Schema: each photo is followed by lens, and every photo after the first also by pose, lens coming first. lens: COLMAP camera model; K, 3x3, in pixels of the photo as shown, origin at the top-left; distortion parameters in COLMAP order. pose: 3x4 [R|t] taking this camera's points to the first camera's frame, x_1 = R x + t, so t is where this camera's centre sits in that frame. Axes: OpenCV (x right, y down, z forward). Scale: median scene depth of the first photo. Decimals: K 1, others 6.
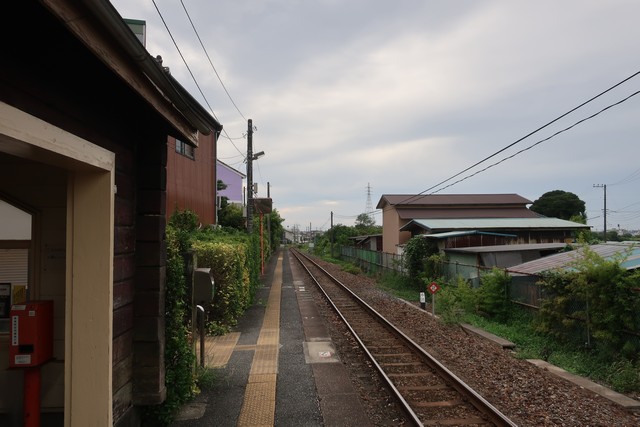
lens RADIAL K [[504.0, 0, 326.5], [0, 504.0, 202.7], [0, 0, 1]] dist [-0.006110, 0.015465]
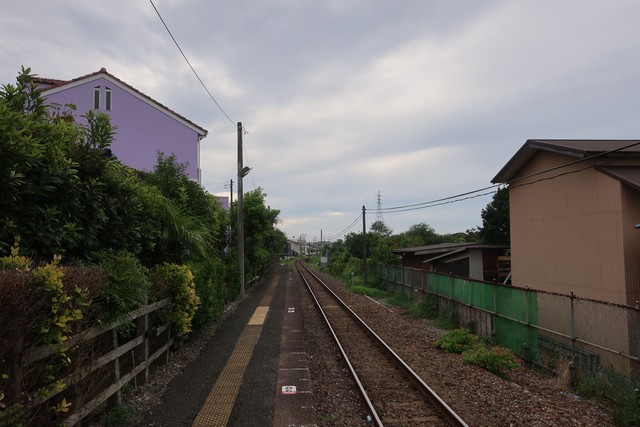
lens RADIAL K [[504.0, 0, 312.4], [0, 504.0, 226.3], [0, 0, 1]] dist [-0.006110, 0.015465]
pose [[0.999171, -0.008314, -0.039858, -0.043440], [0.009287, 0.999662, 0.024302, 0.044594], [0.039642, -0.024652, 0.998910, 0.685571]]
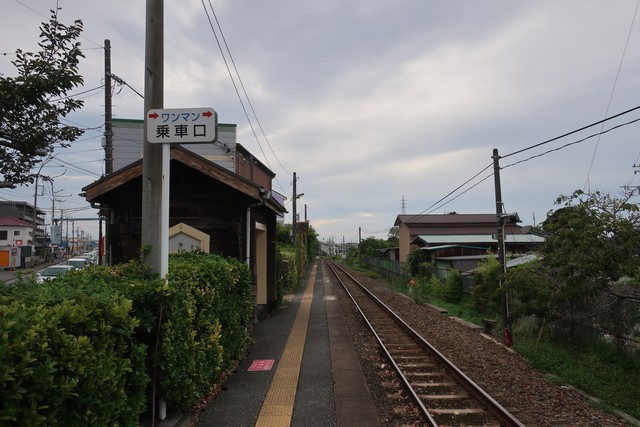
lens RADIAL K [[504.0, 0, 321.2], [0, 504.0, 214.4], [0, 0, 1]] dist [-0.006110, 0.015465]
pose [[0.996677, -0.002749, -0.081405, 0.027073], [0.002692, 0.999996, -0.000806, -0.017889], [0.081407, 0.000585, 0.996681, -0.263309]]
